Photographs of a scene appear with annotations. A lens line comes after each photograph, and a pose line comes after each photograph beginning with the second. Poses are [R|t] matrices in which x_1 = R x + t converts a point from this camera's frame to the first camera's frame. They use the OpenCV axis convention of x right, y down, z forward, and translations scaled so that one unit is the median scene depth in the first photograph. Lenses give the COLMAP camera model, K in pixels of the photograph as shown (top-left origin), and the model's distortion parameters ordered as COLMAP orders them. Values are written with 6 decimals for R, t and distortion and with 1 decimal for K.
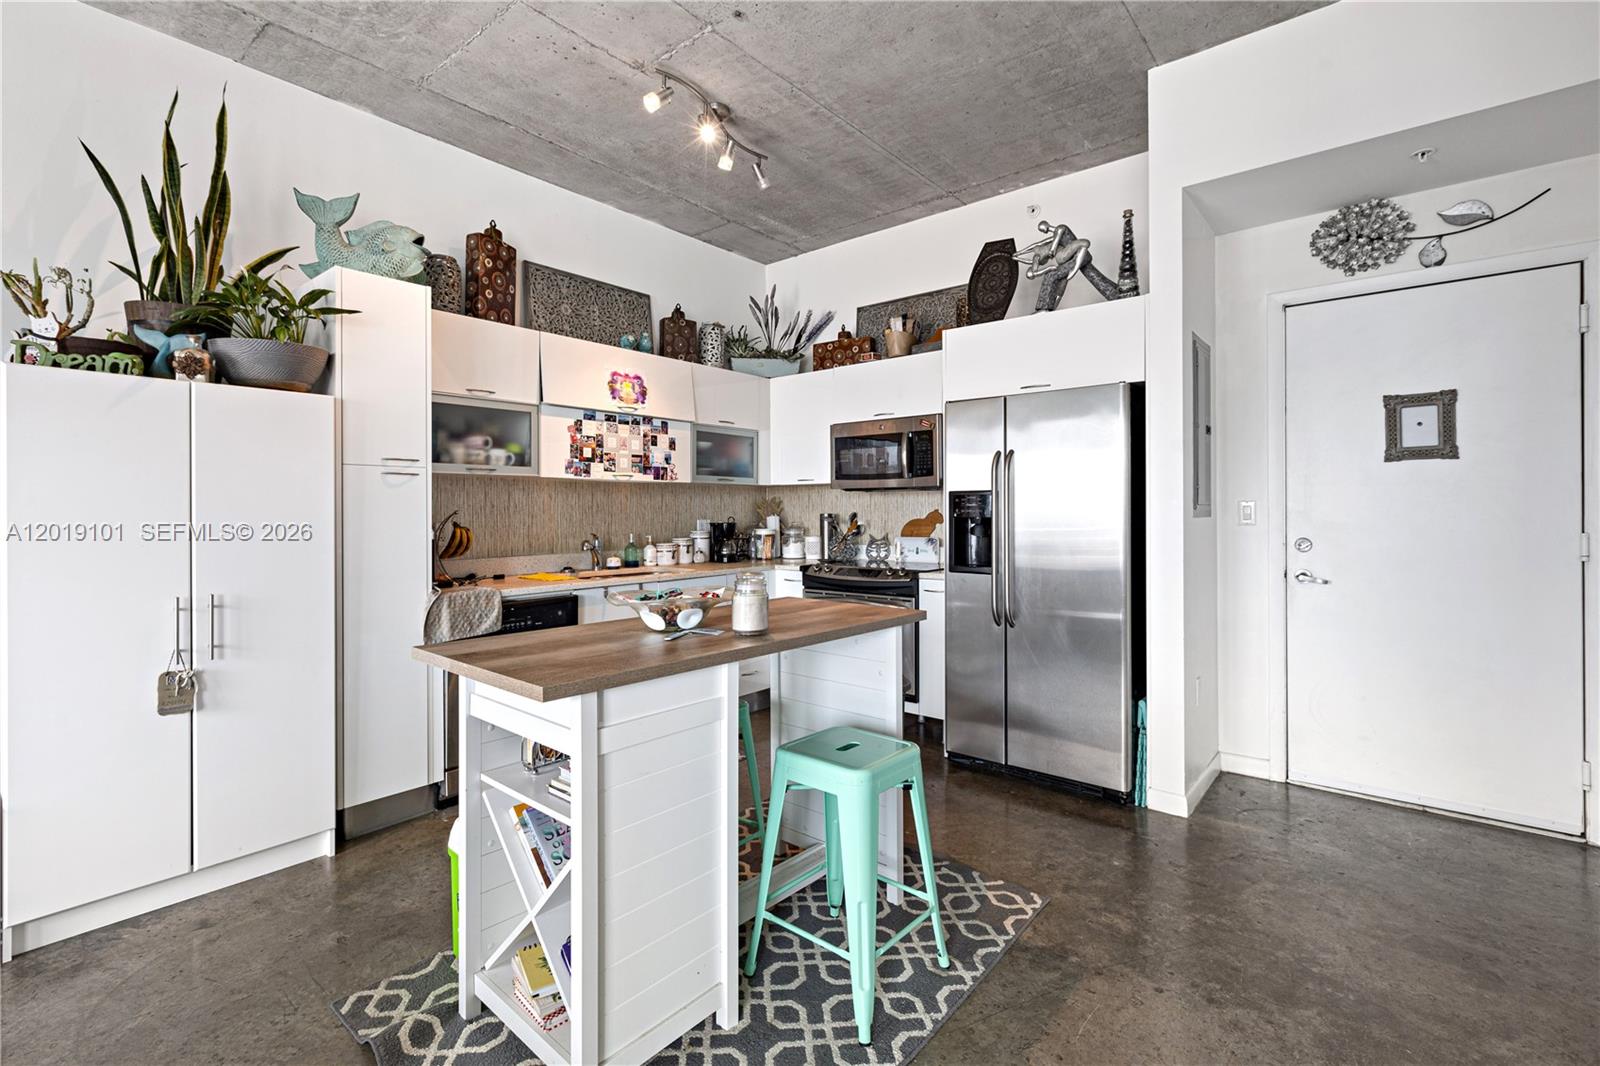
lens RADIAL K [[728.1, 0, 800.2], [0, 728.1, 508.6], [0, 0, 1]] dist [-0.000349, 0.000096]
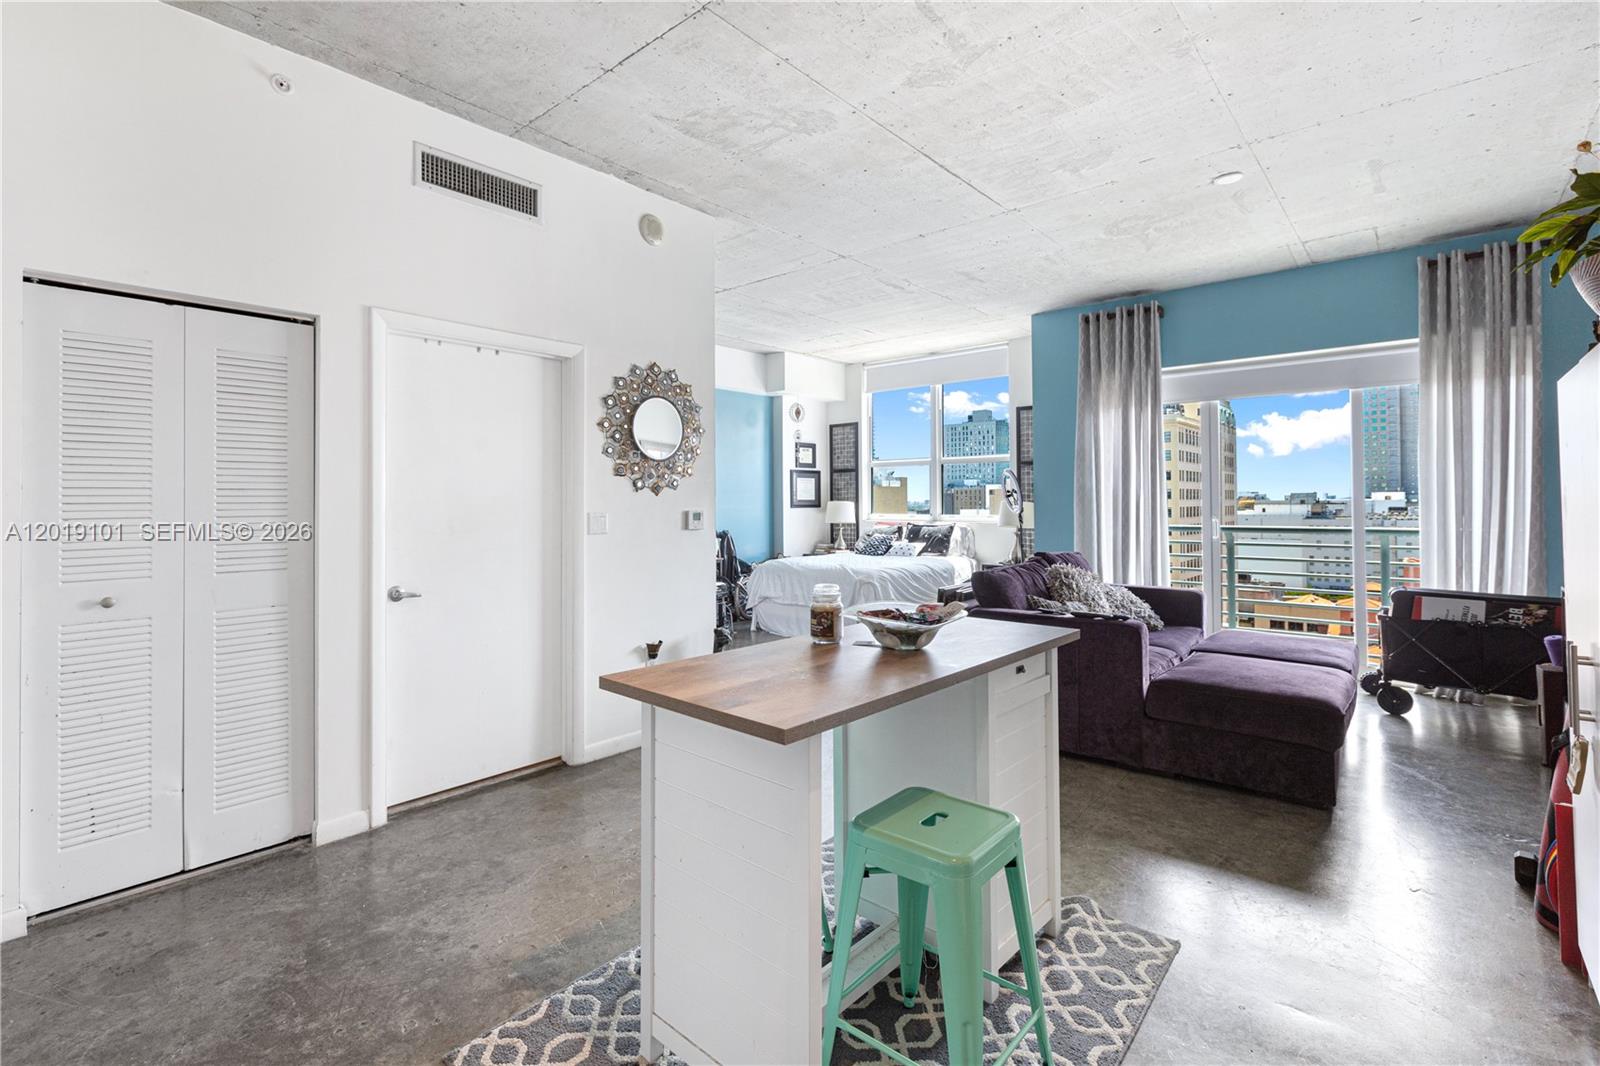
lens RADIAL K [[728.2, 0, 790.3], [0, 728.2, 494.5], [0, 0, 1]] dist [0.000354, 0.000207]
pose [[-0.999395, 0.007607, 0.033929, -0.026569], [0.007164, 0.999888, -0.013140, -0.018207], [-0.034025, -0.012888, -0.999338, 1.065007]]
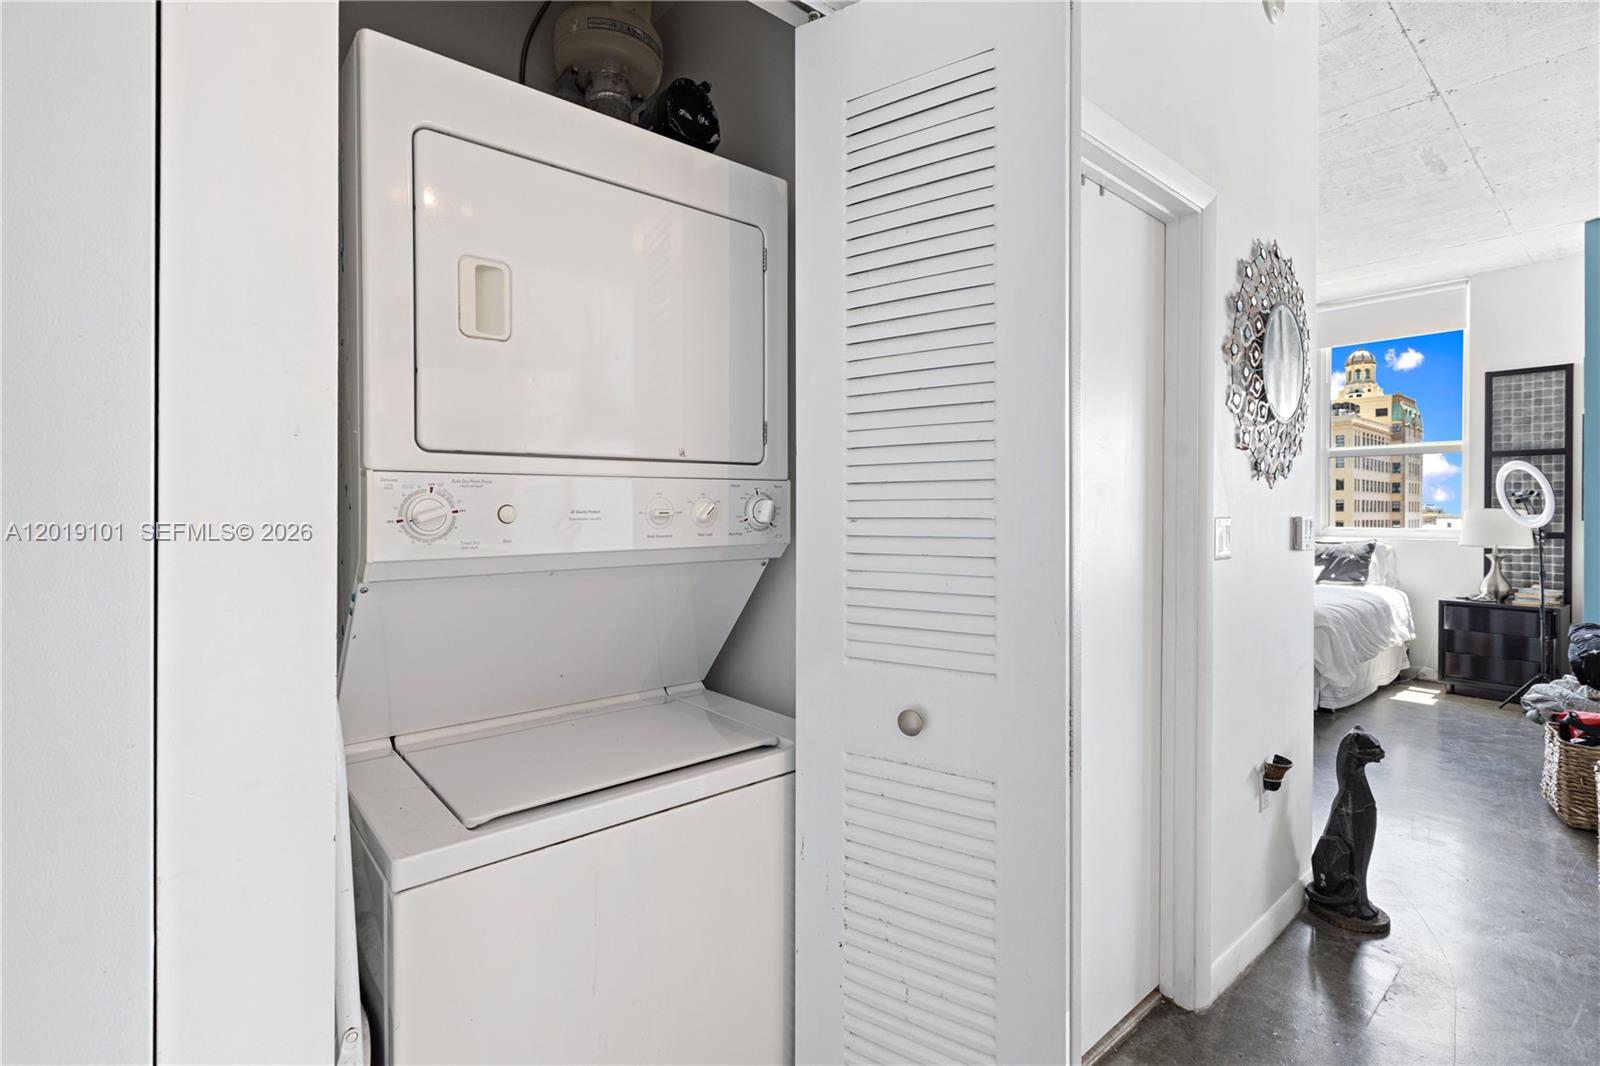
lens RADIAL K [[744.0, 0, 792.4], [0, 744.0, 512.7], [0, 0, 1]] dist [0.001013, 0.000392]
pose [[-0.984430, -0.001364, 0.175775, 0.477708], [-0.001509, 0.999999, -0.000694, -0.011548], [-0.175773, -0.000948, -0.984430, 0.651313]]
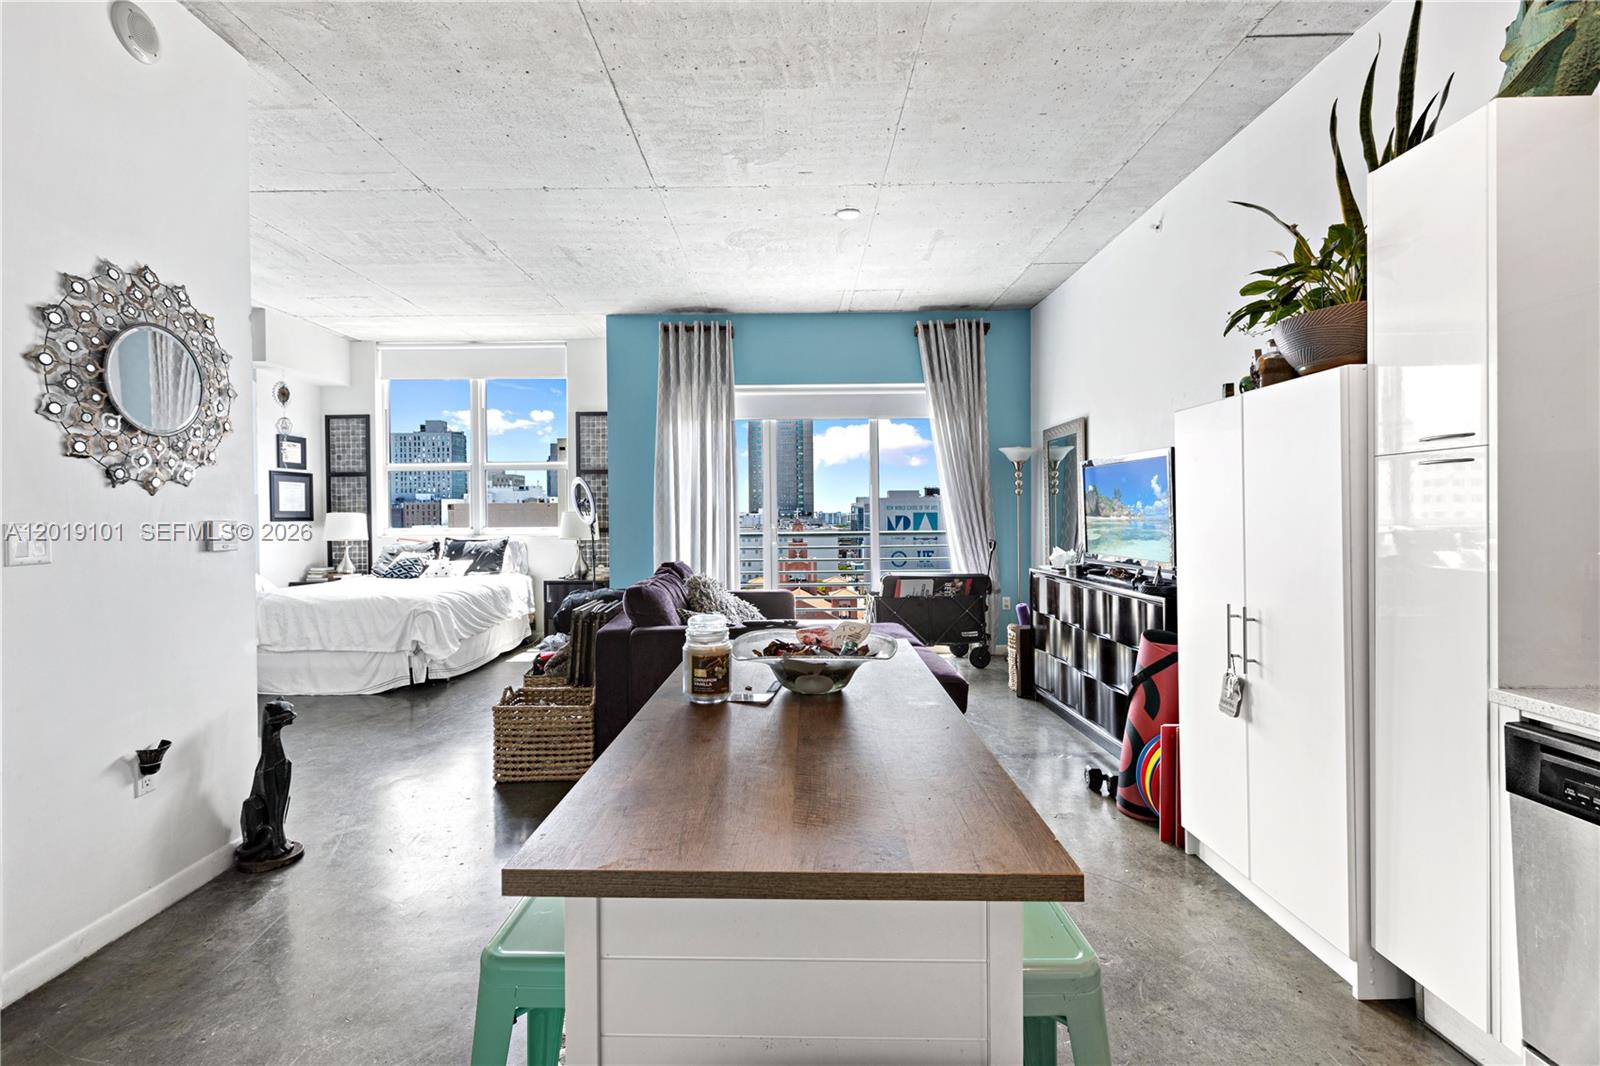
lens RADIAL K [[713.6, 0, 785.4], [0, 713.6, 521.5], [0, 0, 1]] dist [-0.000511, -0.000032]
pose [[-0.779277, 0.016288, -0.626468, 0.165457], [0.012247, 0.999867, 0.010762, -0.009340], [0.626560, 0.000714, -0.779373, 0.822183]]
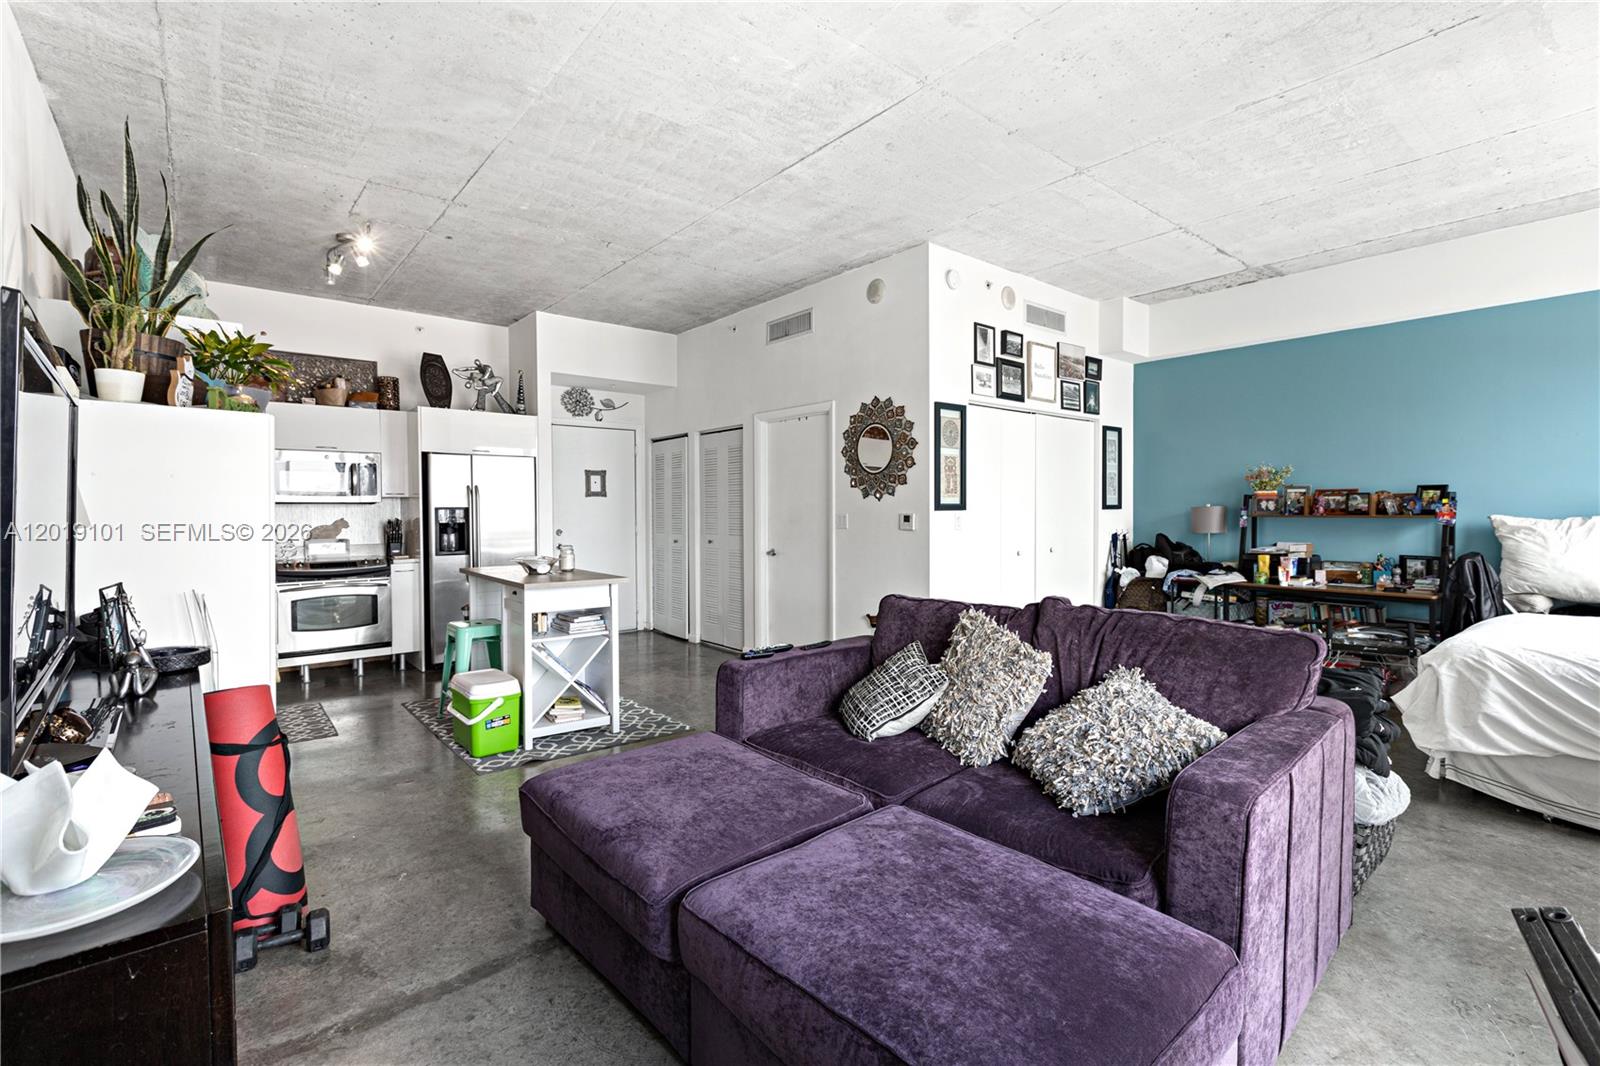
lens RADIAL K [[716.3, 0, 779.5], [0, 716.3, 519.0], [0, 0, 1]] dist [-0.000423, -0.000047]
pose [[0.194001, -0.011078, 0.980939, -1.137495], [0.000116, 0.999936, 0.011269, -0.014061], [-0.981001, -0.002072, 0.193990, -0.080619]]
